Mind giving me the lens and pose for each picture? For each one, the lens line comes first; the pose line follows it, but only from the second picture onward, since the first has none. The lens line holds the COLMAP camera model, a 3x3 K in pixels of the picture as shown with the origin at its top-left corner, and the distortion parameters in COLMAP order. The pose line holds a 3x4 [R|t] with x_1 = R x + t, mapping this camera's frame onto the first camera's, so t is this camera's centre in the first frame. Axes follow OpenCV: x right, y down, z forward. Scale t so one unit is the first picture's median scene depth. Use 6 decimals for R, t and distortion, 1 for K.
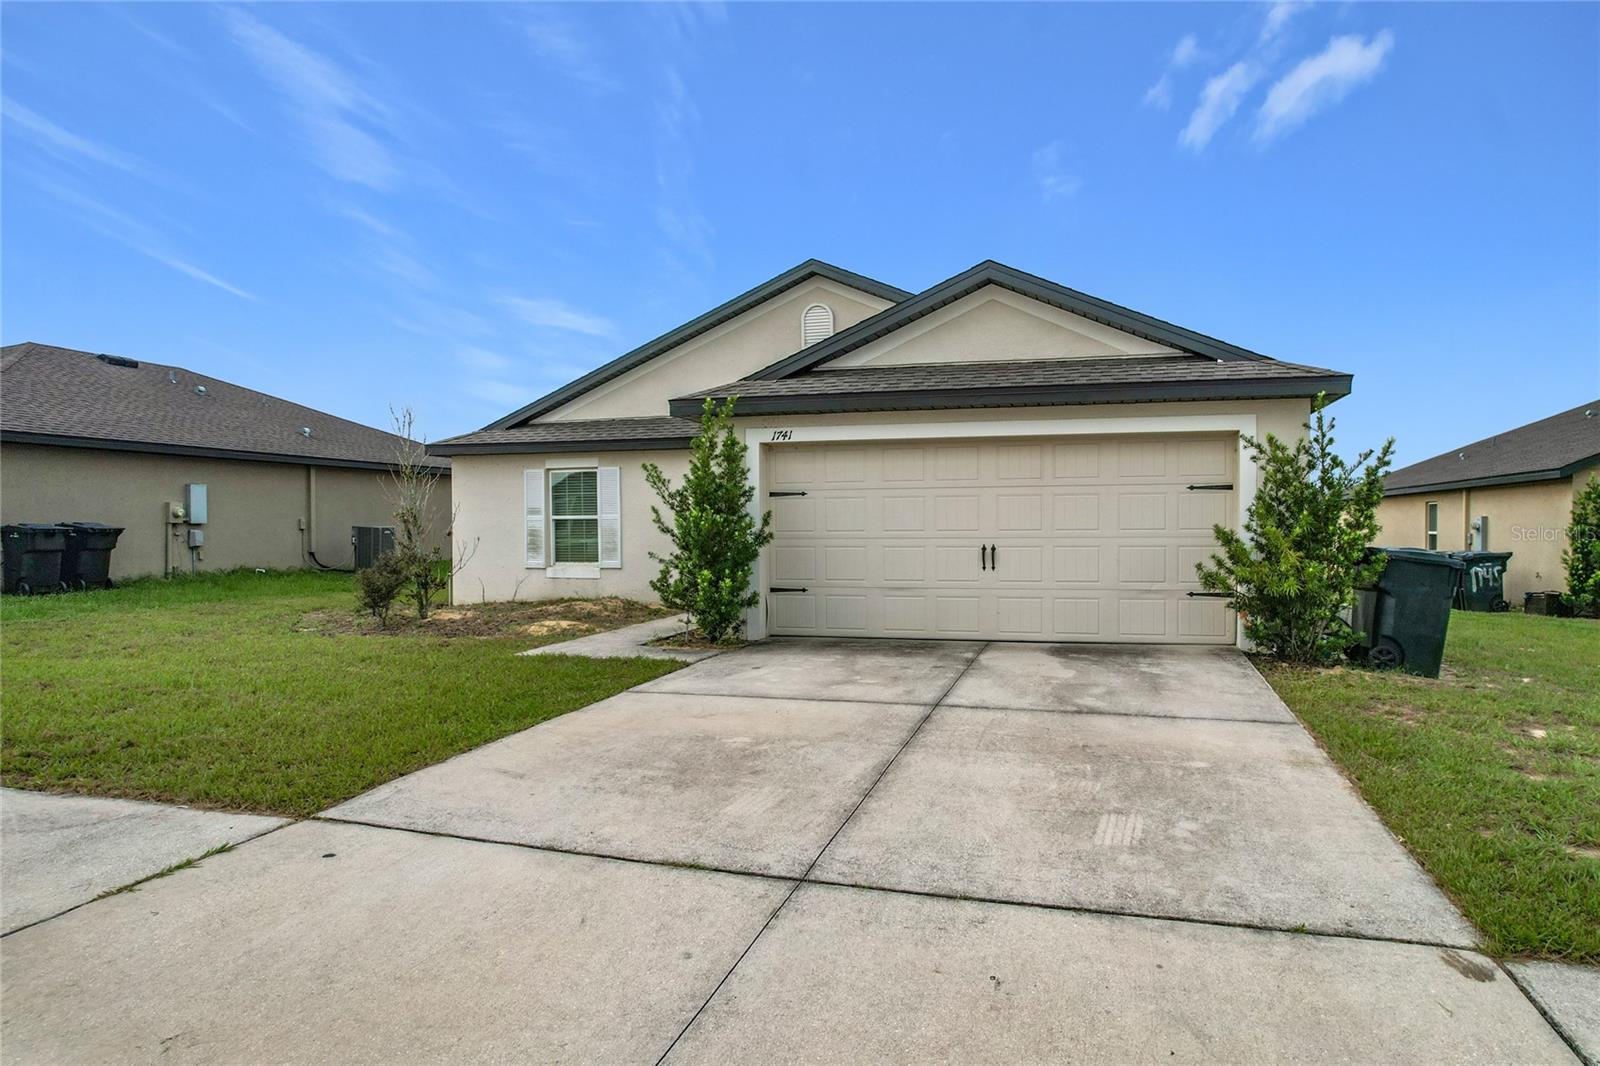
lens RADIAL K [[1016.1, 0, 800.0], [0, 1016.1, 533.0], [0, 0, 1]] dist [-0.062329, 0.052385]
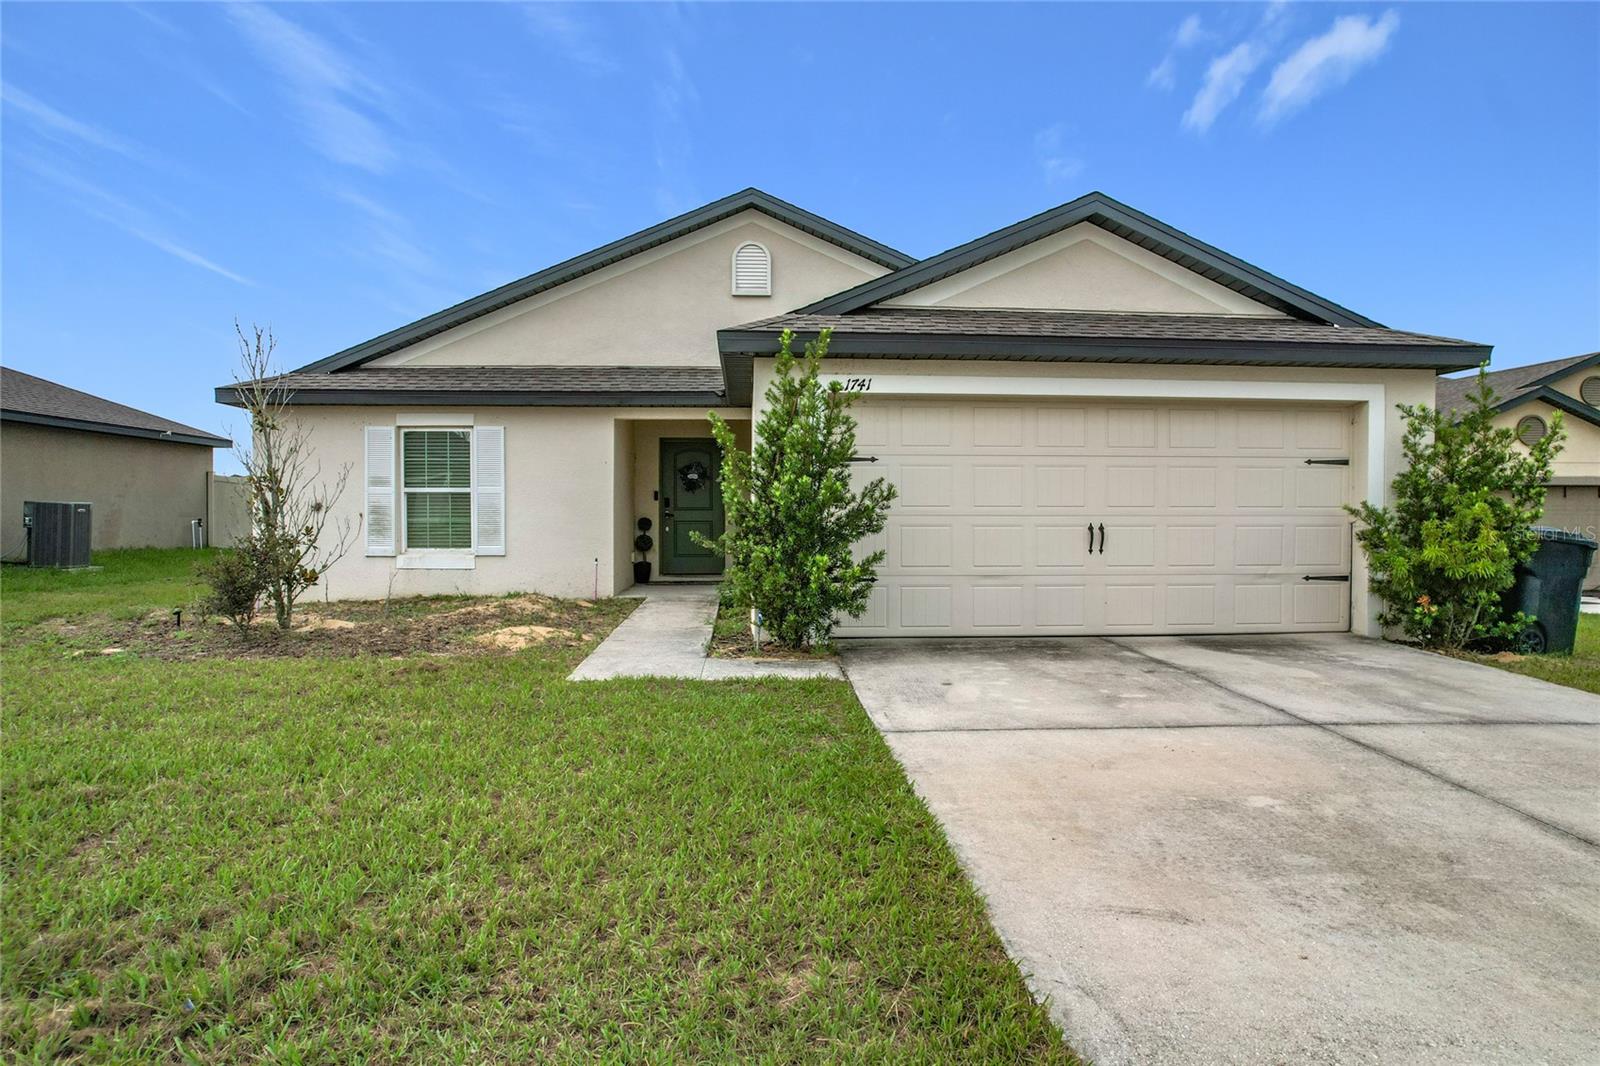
lens RADIAL K [[1016.1, 0, 800.0], [0, 1016.1, 533.0], [0, 0, 1]] dist [-0.062329, 0.052385]
pose [[0.942962, 0.001127, 0.332897, -0.307475], [-0.005041, 0.999928, 0.010893, 0.010621], [-0.332861, -0.011950, 0.942900, 0.254874]]
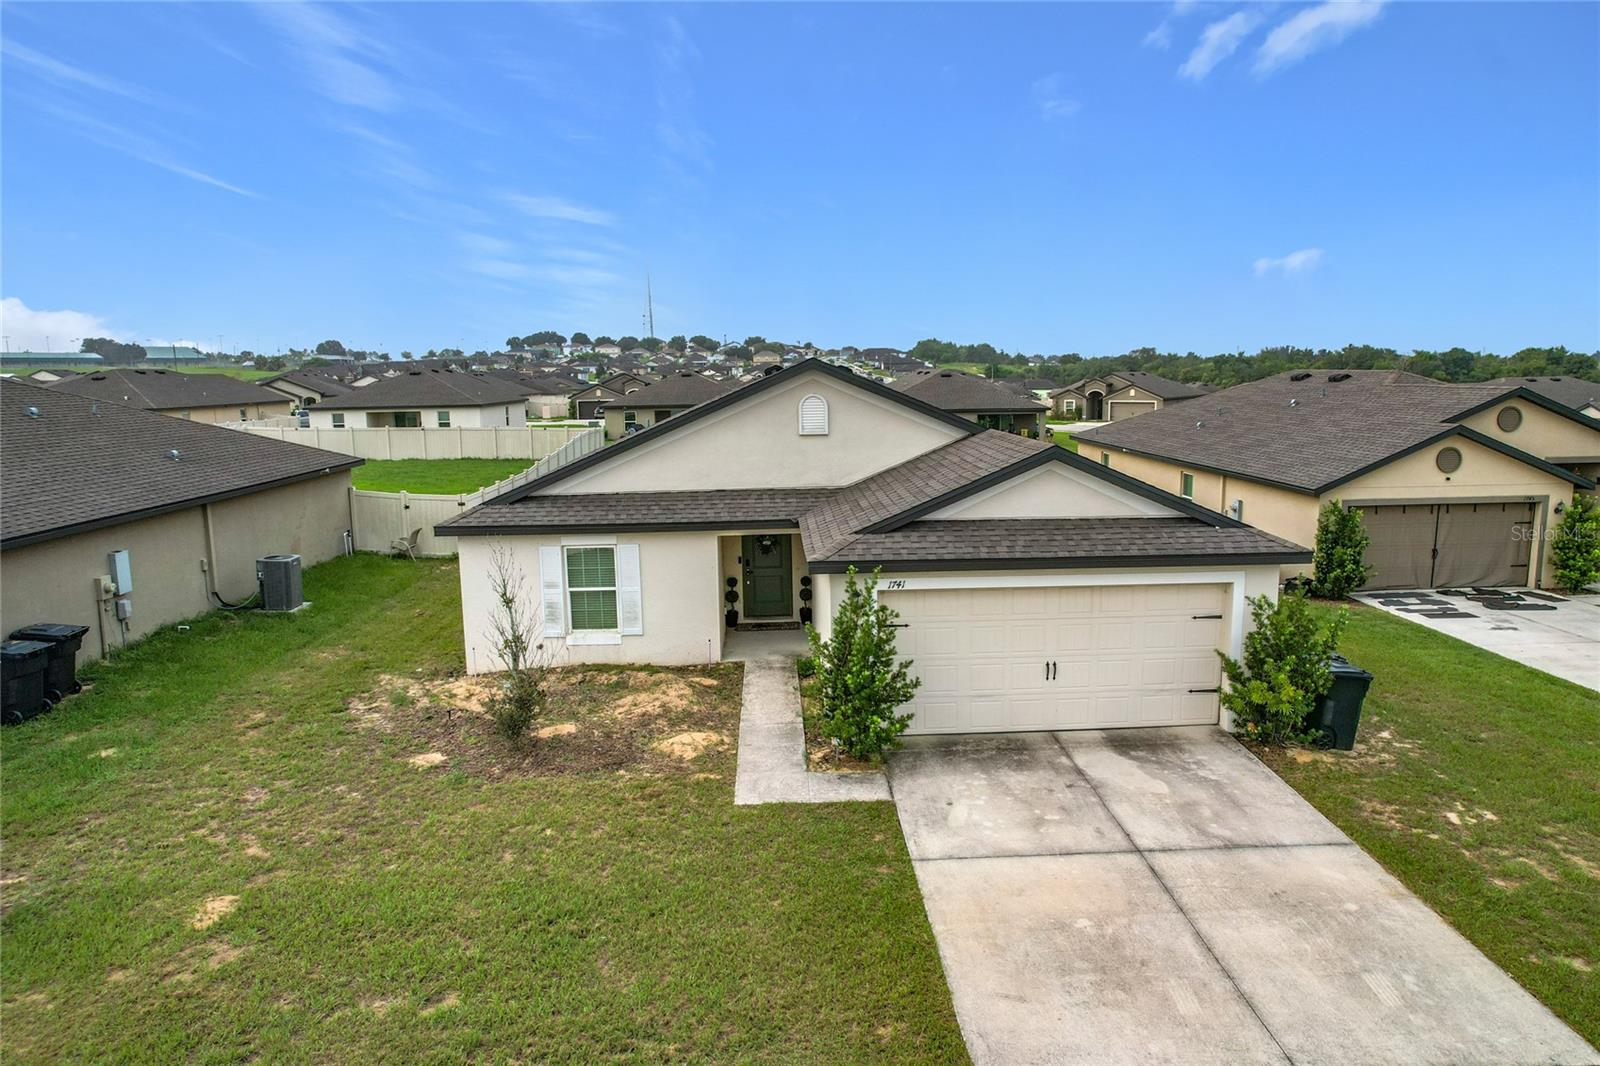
lens RADIAL K [[1023.0, 0, 800.0], [0, 1023.0, 533.0], [0, 0, 1]] dist [-0.034758, 0.001531]
pose [[0.951079, -0.056468, 0.303743, -0.478820], [0.013313, 0.989732, 0.142314, -0.319961], [-0.308661, -0.131308, 0.942065, -0.120947]]
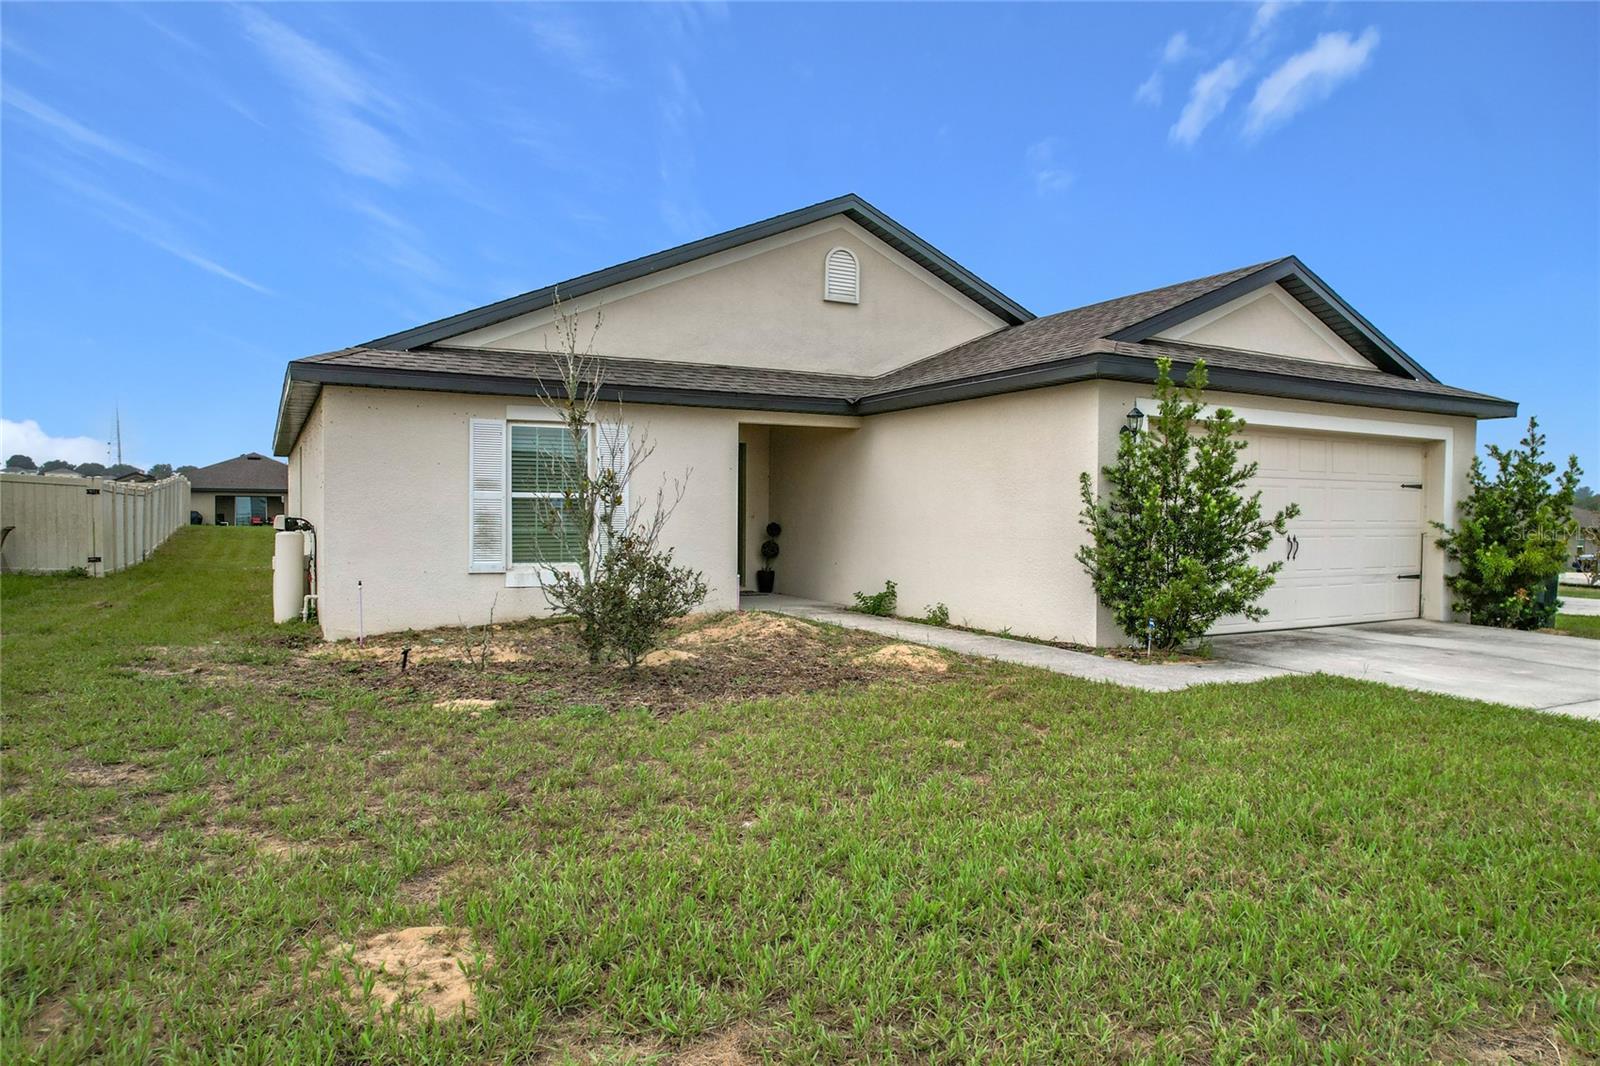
lens RADIAL K [[1052.4, 0, 800.0], [0, 1052.4, 533.0], [0, 0, 1]] dist [-0.051024, 0.060540]
pose [[0.709329, -0.000930, 0.704877, -0.838408], [-0.006126, 0.999953, 0.007484, 0.004388], [-0.704851, -0.009627, 0.709290, 0.553106]]
